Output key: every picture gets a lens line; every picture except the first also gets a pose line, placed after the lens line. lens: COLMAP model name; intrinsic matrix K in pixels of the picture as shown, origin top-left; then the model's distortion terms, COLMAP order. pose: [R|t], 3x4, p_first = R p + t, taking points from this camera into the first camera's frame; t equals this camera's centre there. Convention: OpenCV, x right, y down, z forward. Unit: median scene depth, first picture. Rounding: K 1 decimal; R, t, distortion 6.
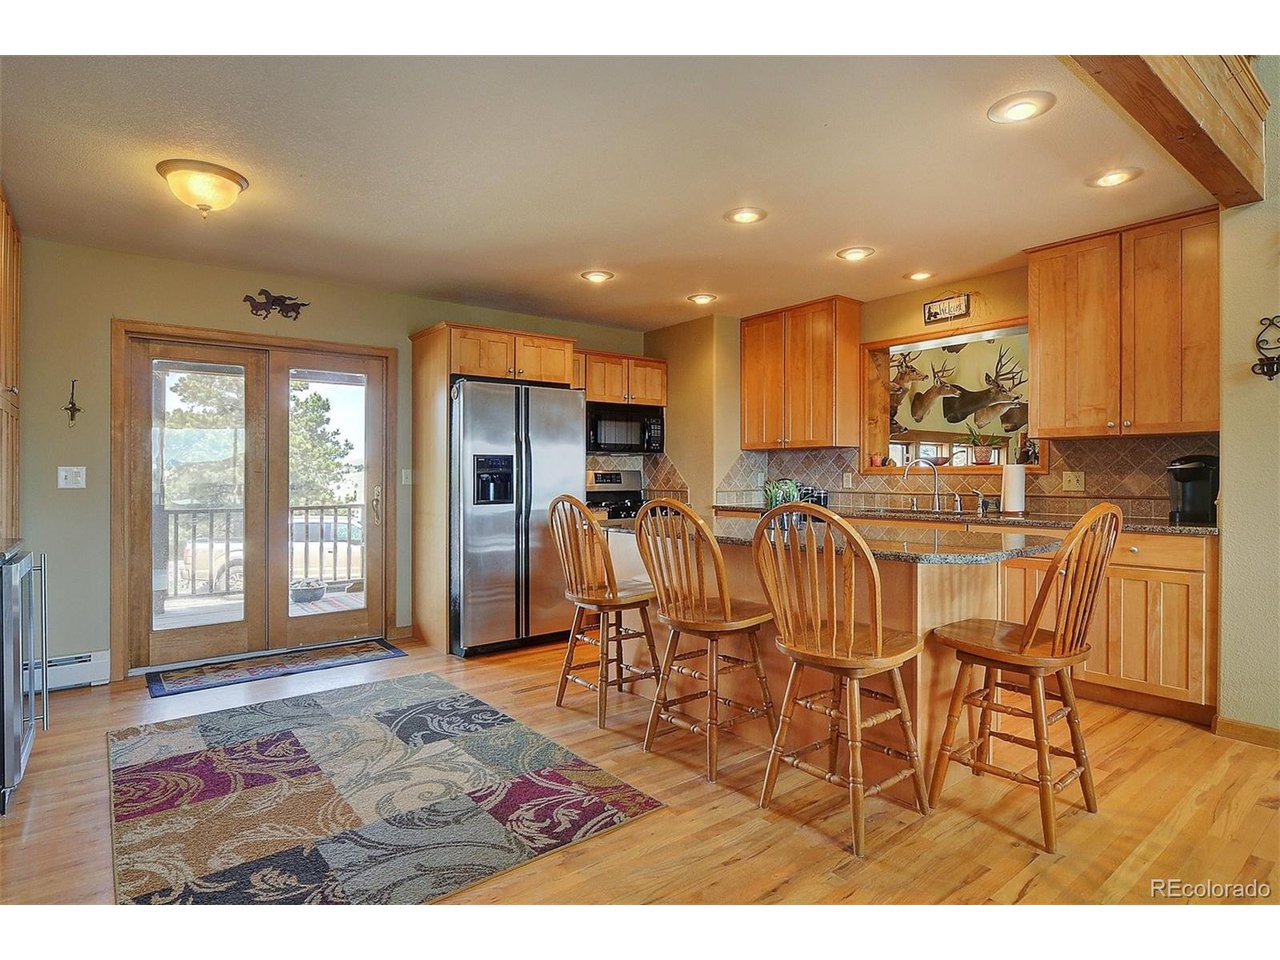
lens RADIAL K [[682.0, 0, 643.5], [0, 682.0, 474.7], [0, 0, 1]] dist [-0.006208, -0.002767]
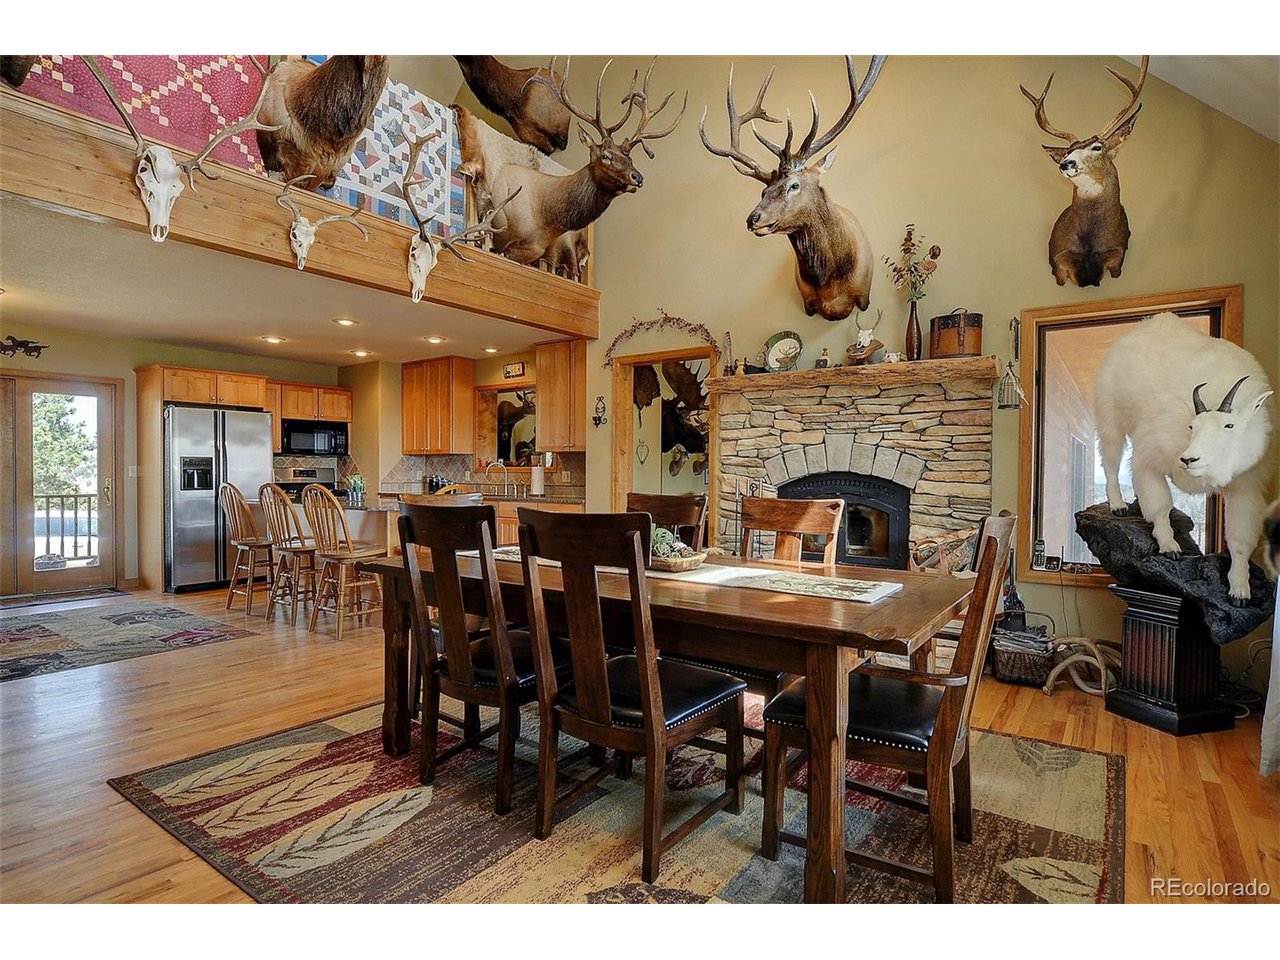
lens RADIAL K [[682.0, 0, 635.5], [0, 682.0, 488.0], [0, 0, 1]] dist [-0.006208, -0.002767]
pose [[0.967125, 0.002034, 0.254294, 0.285688], [-0.007760, 0.999738, 0.021518, -0.000270], [-0.254184, -0.022784, 0.966888, -0.585859]]
